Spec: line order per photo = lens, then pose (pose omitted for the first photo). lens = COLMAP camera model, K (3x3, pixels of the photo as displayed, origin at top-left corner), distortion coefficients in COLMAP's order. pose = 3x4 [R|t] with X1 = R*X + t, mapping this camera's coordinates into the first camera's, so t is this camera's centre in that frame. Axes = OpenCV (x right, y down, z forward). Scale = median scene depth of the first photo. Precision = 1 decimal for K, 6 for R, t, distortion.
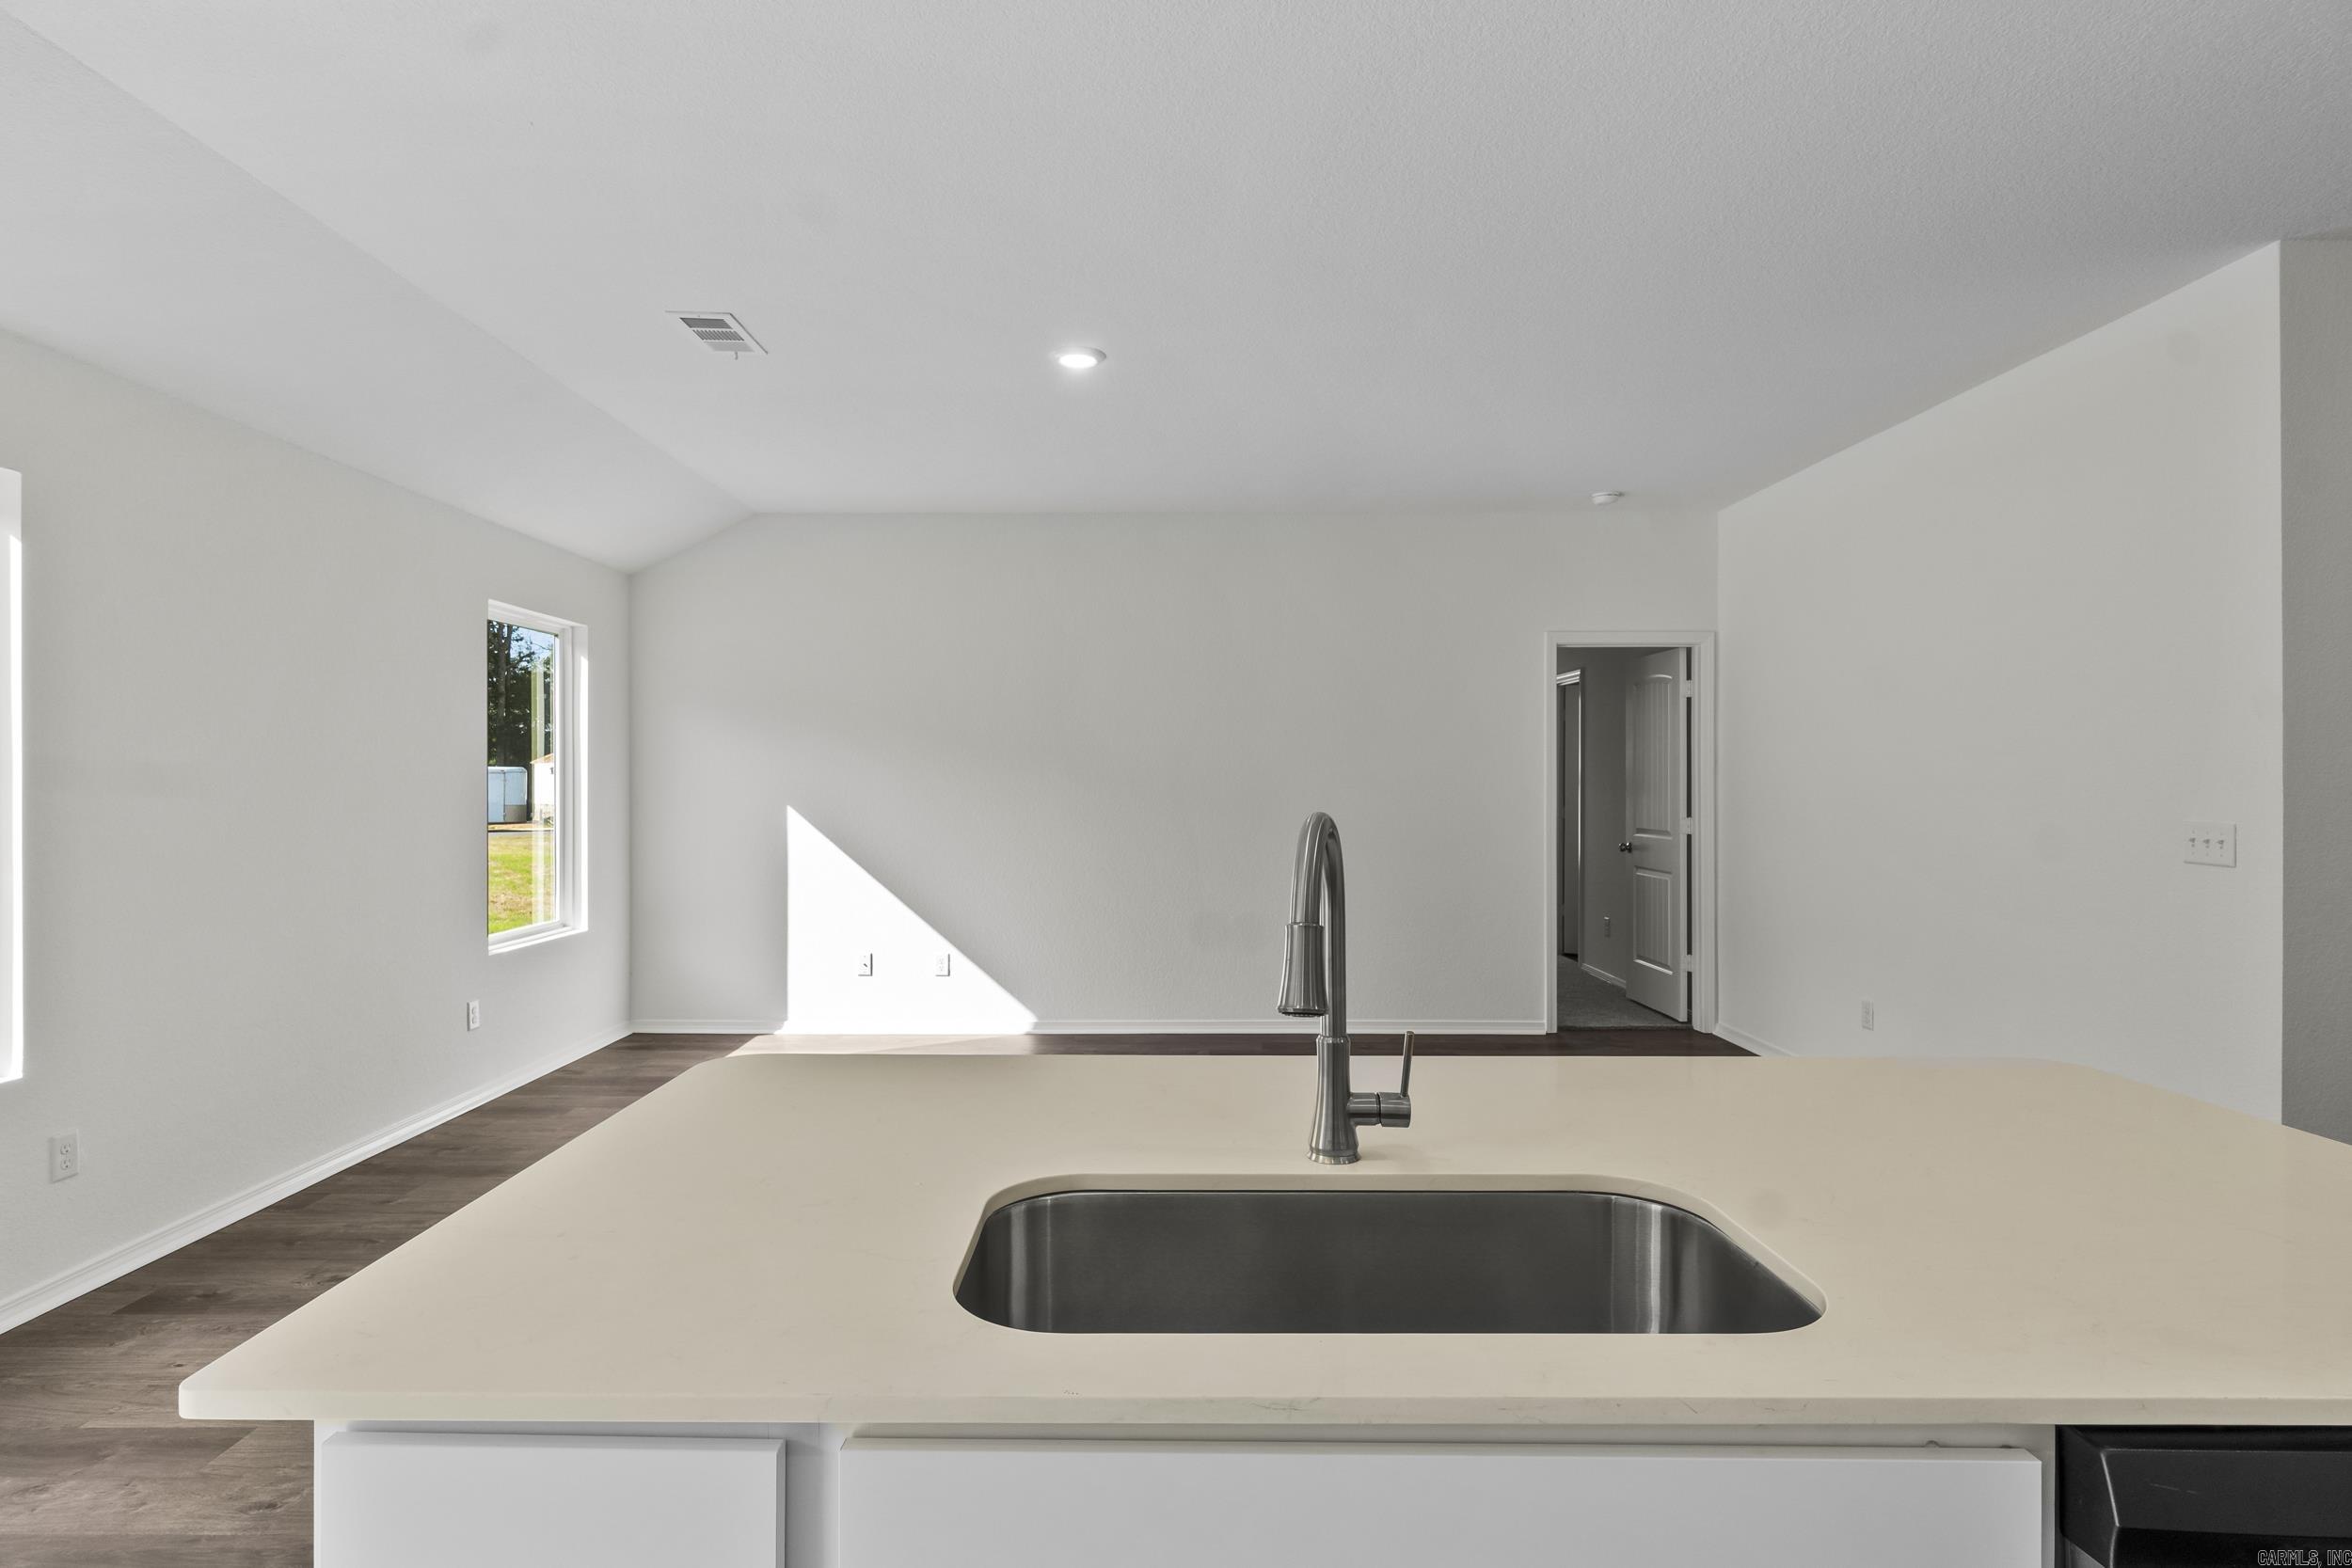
lens RADIAL K [[1218.8, 0, 1158.5], [0, 1218.8, 777.2], [0, 0, 1]] dist [-0.003094, 0.000715]
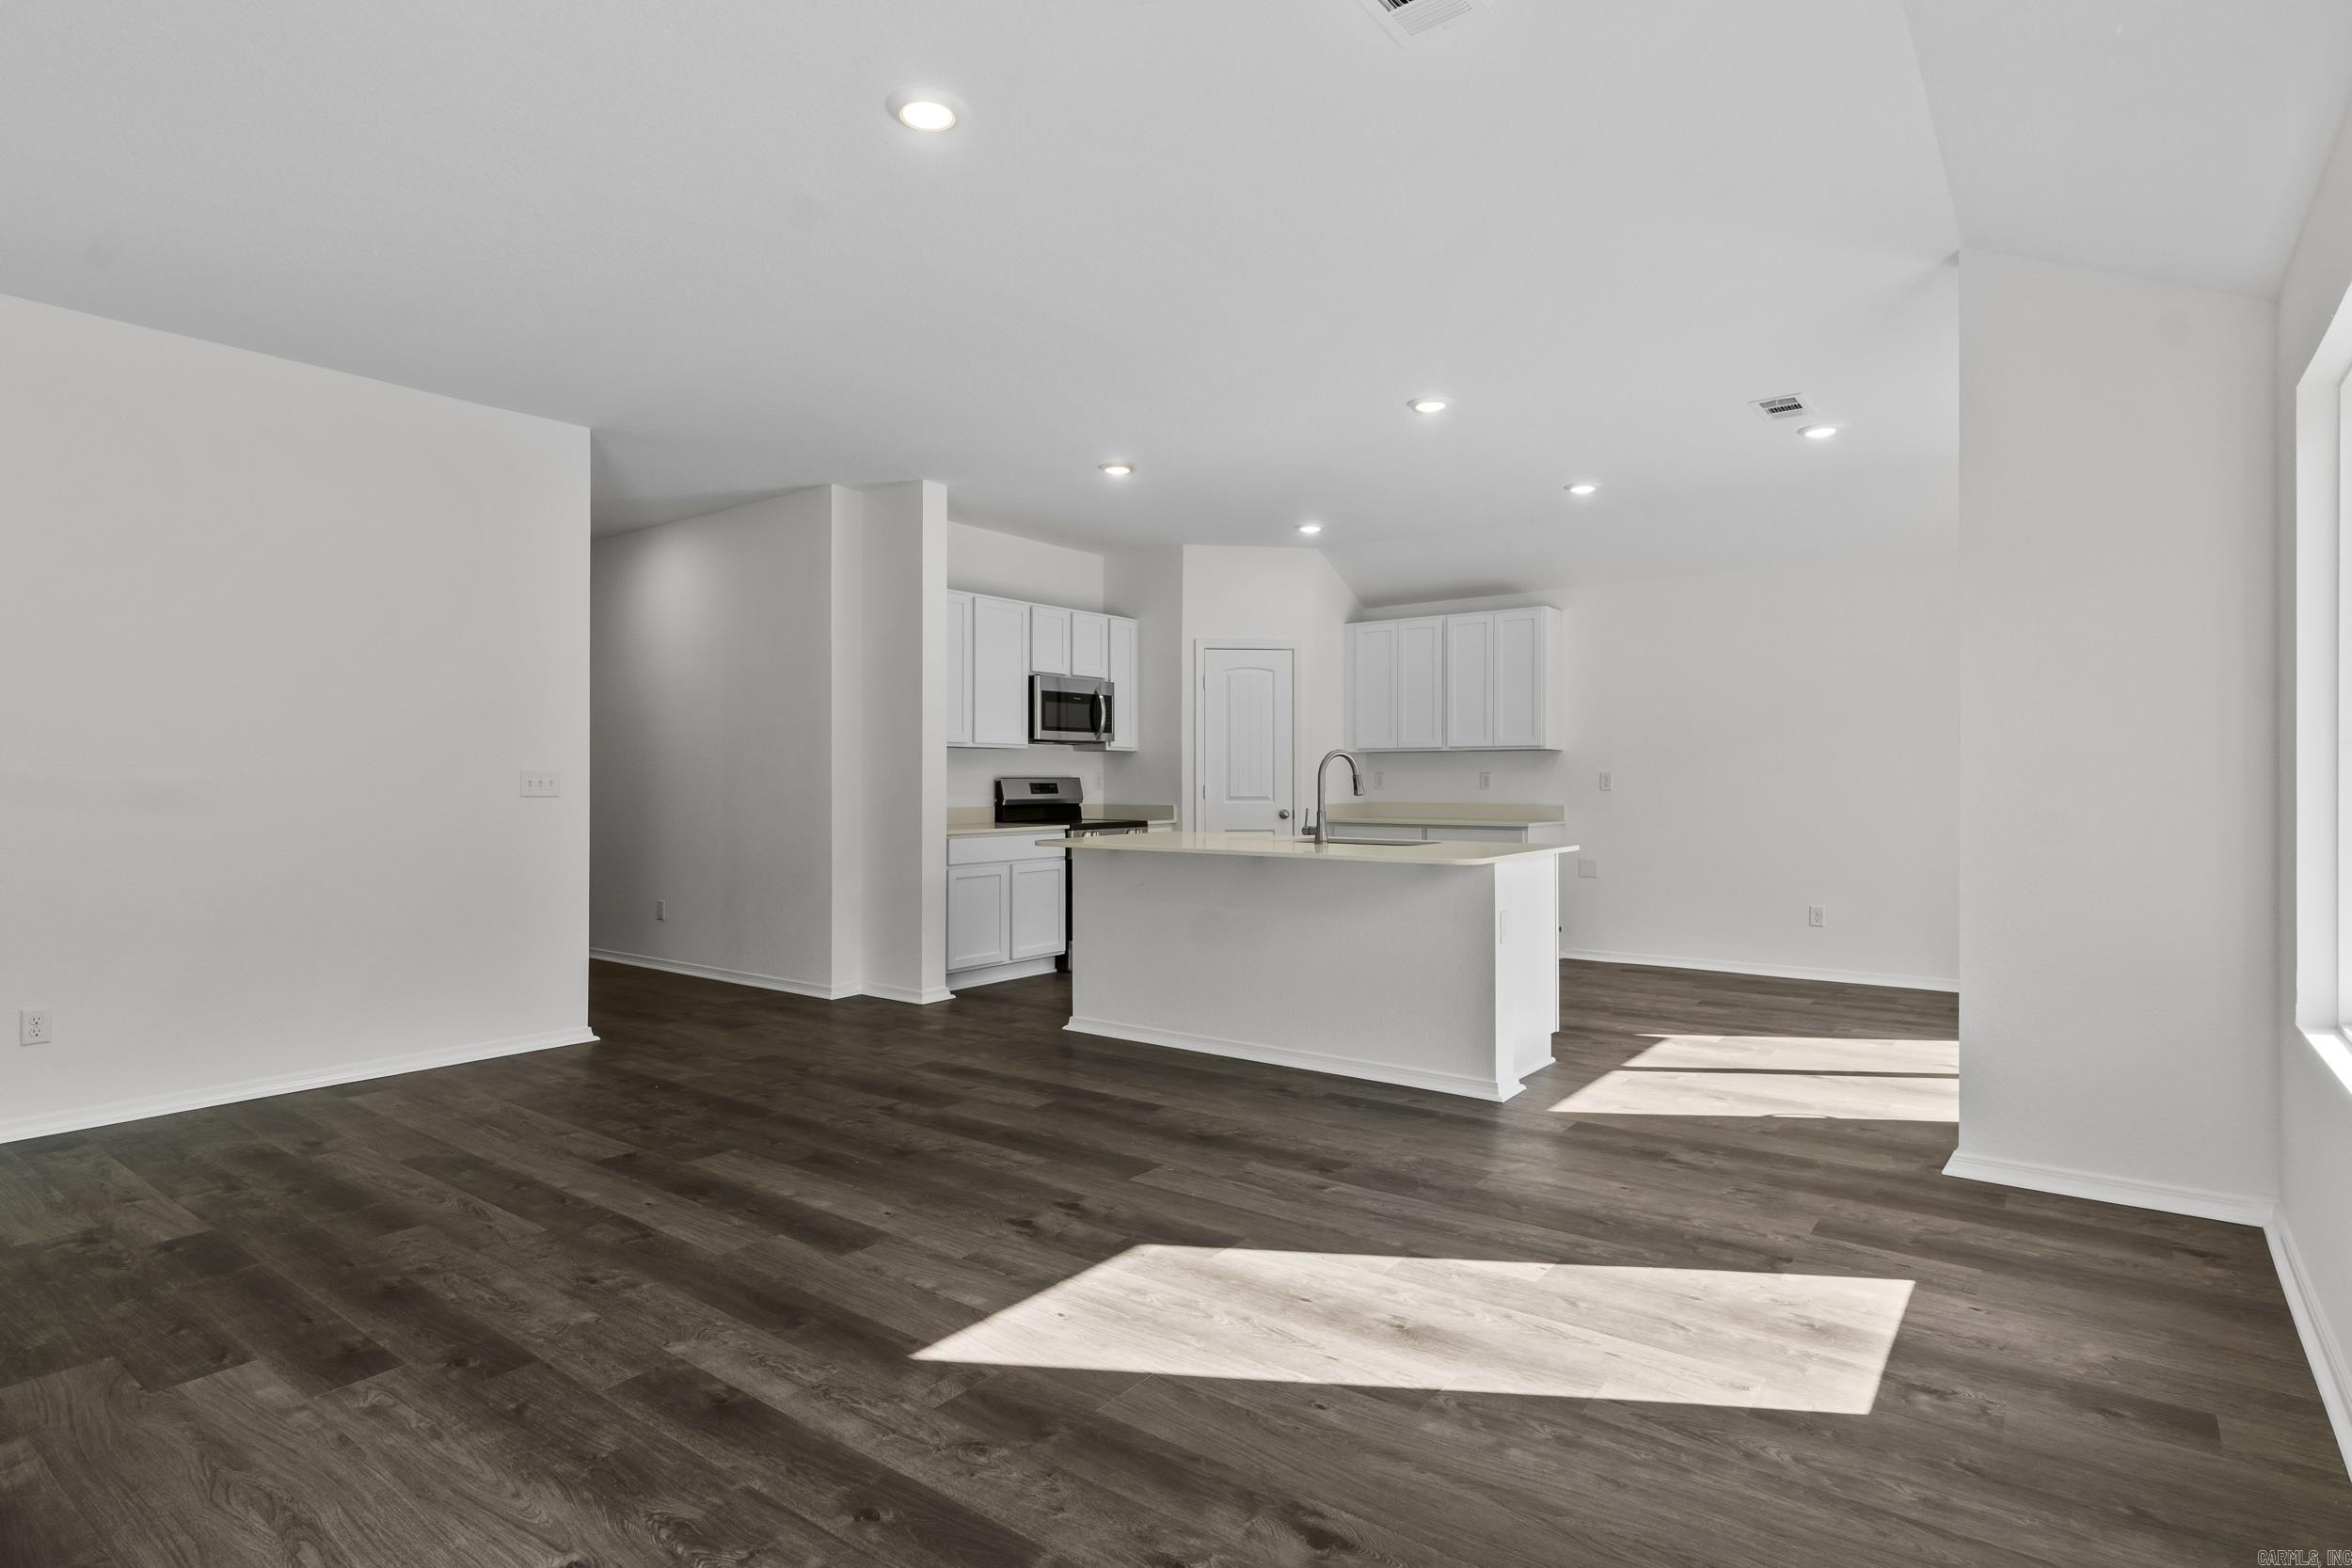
lens RADIAL K [[1228.5, 0, 1159.8], [0, 1228.5, 777.0], [0, 0, 1]] dist [-0.003958, -0.001026]
pose [[-0.794264, 0.001367, 0.607571, -0.406378], [-0.000522, 0.999996, -0.002932, 0.028475], [-0.607572, -0.002646, -0.794260, 1.001189]]
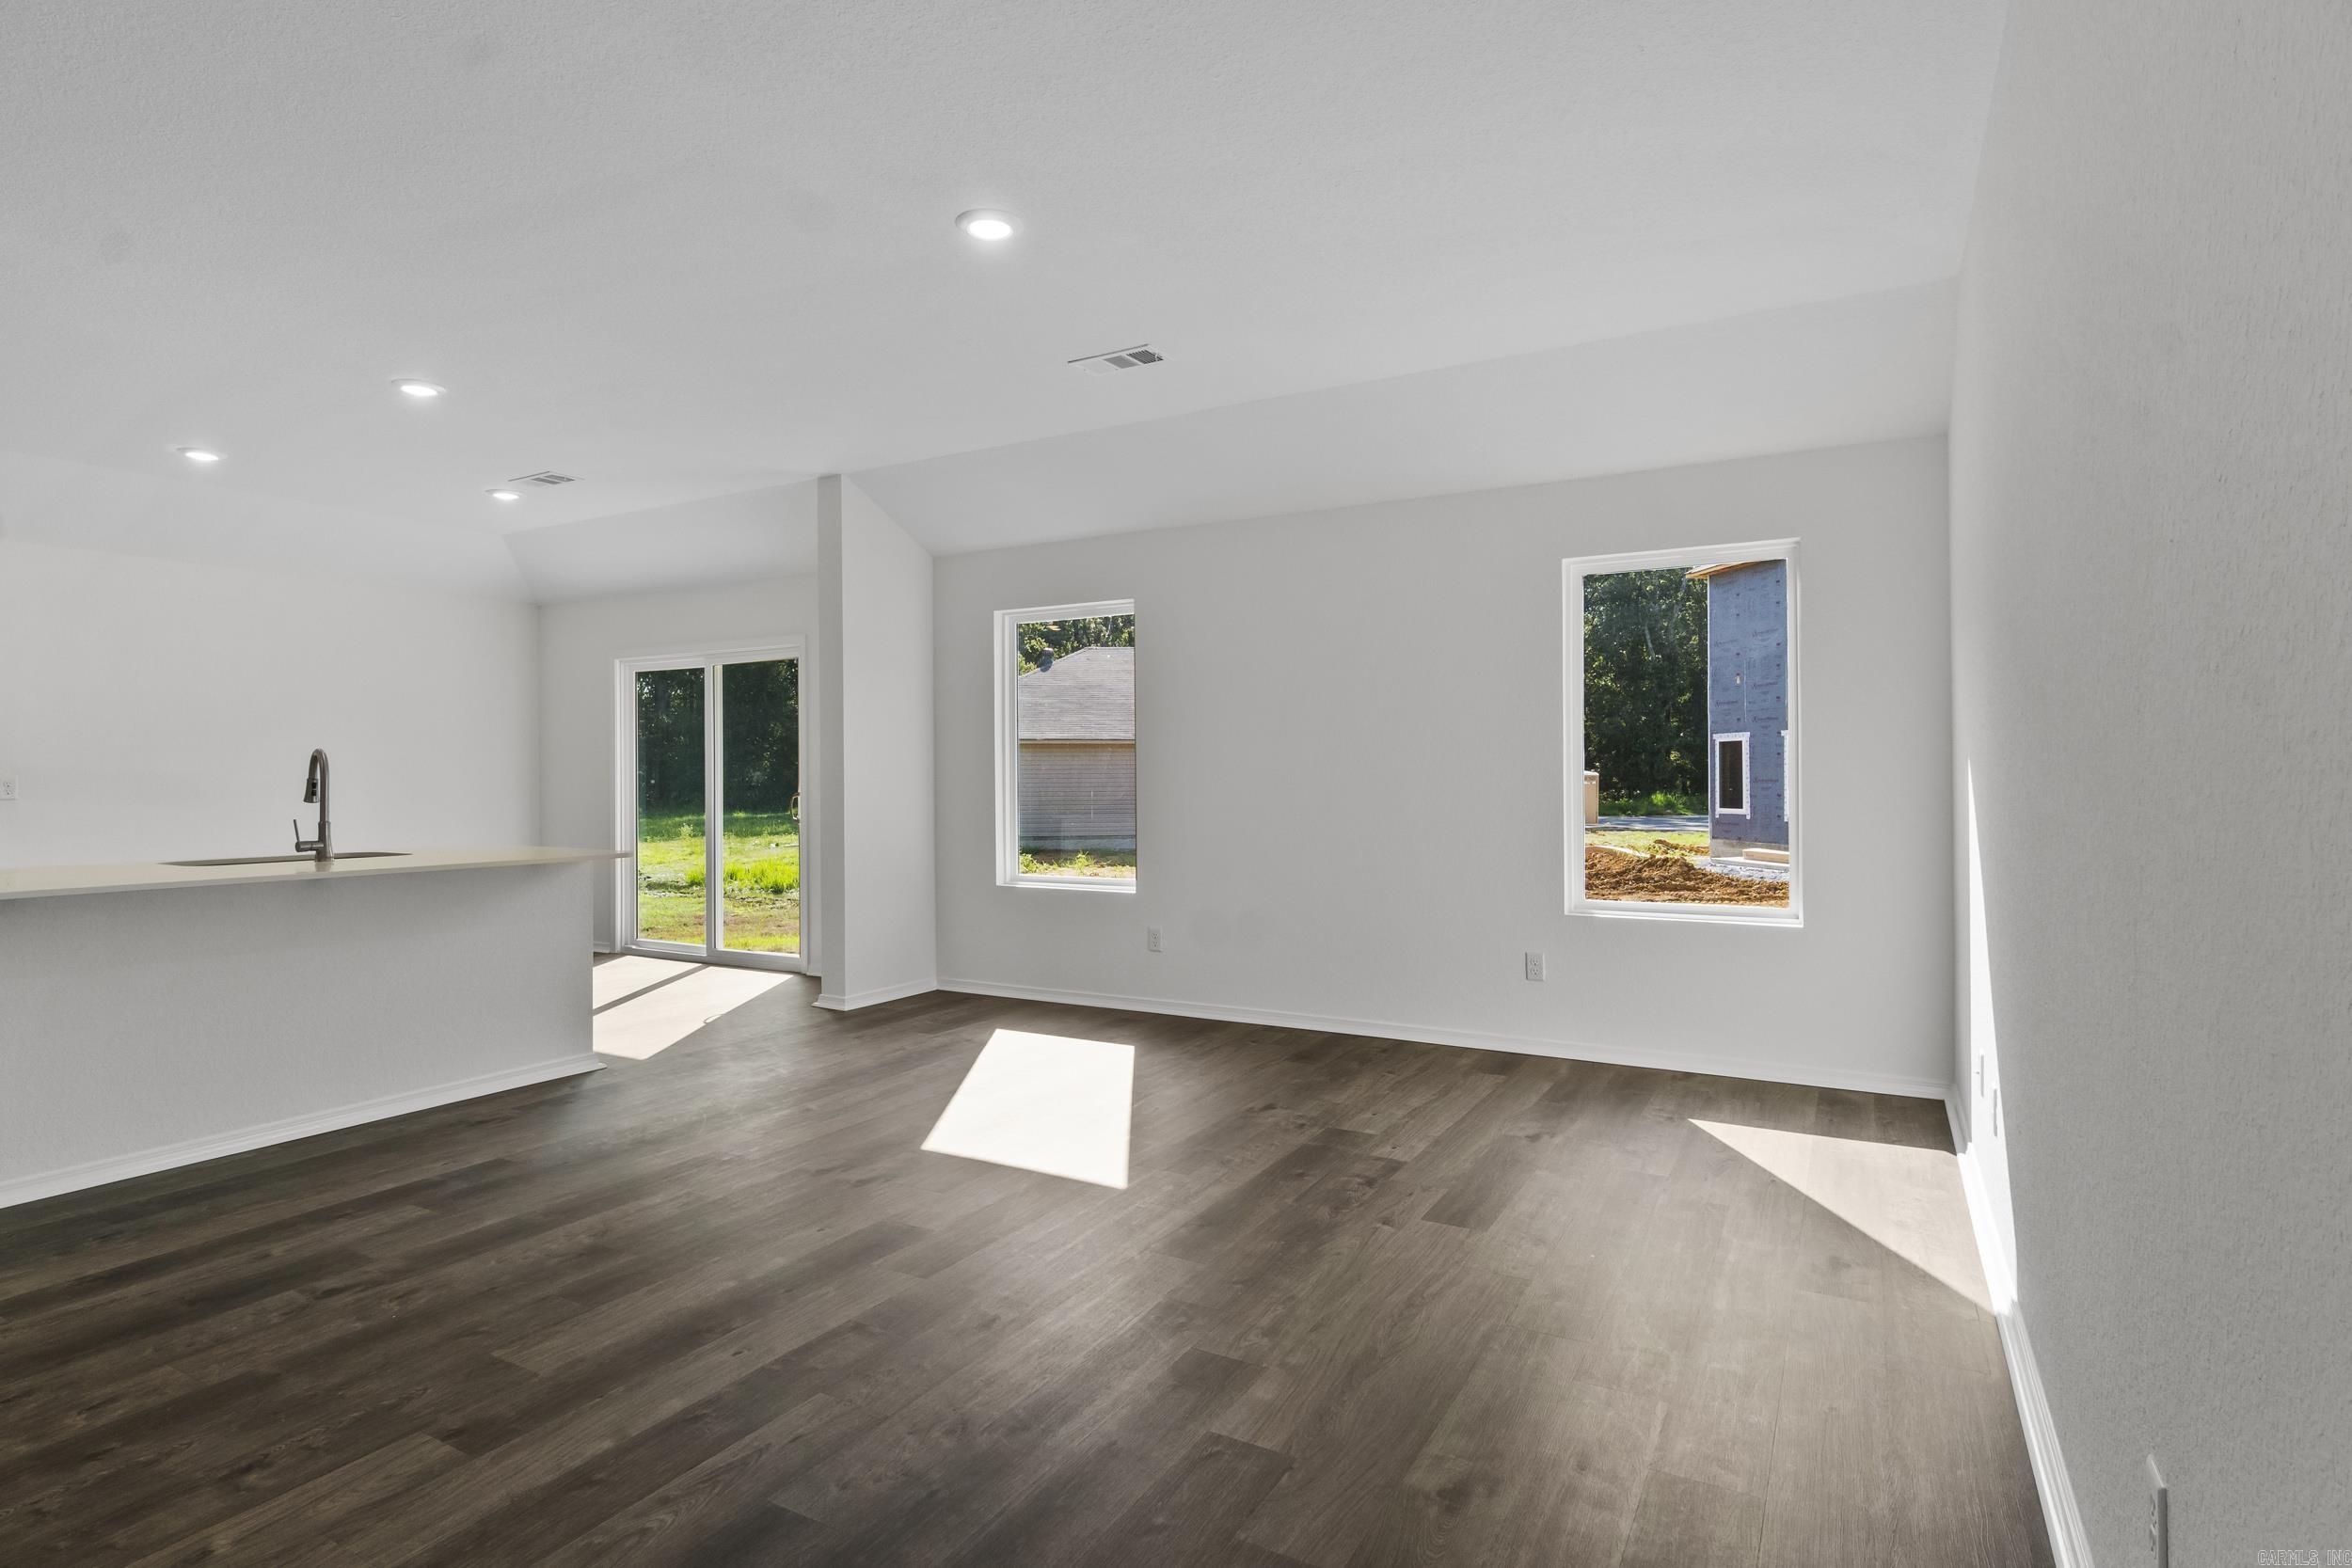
lens RADIAL K [[1213.7, 0, 1151.4], [0, 1213.7, 779.1], [0, 0, 1]] dist [-0.003156, 0.000221]
pose [[-0.501512, 0.003251, -0.865144, 0.409964], [0.007411, 0.999972, -0.000538, 0.028618], [0.865119, -0.006682, -0.501523, 1.026408]]
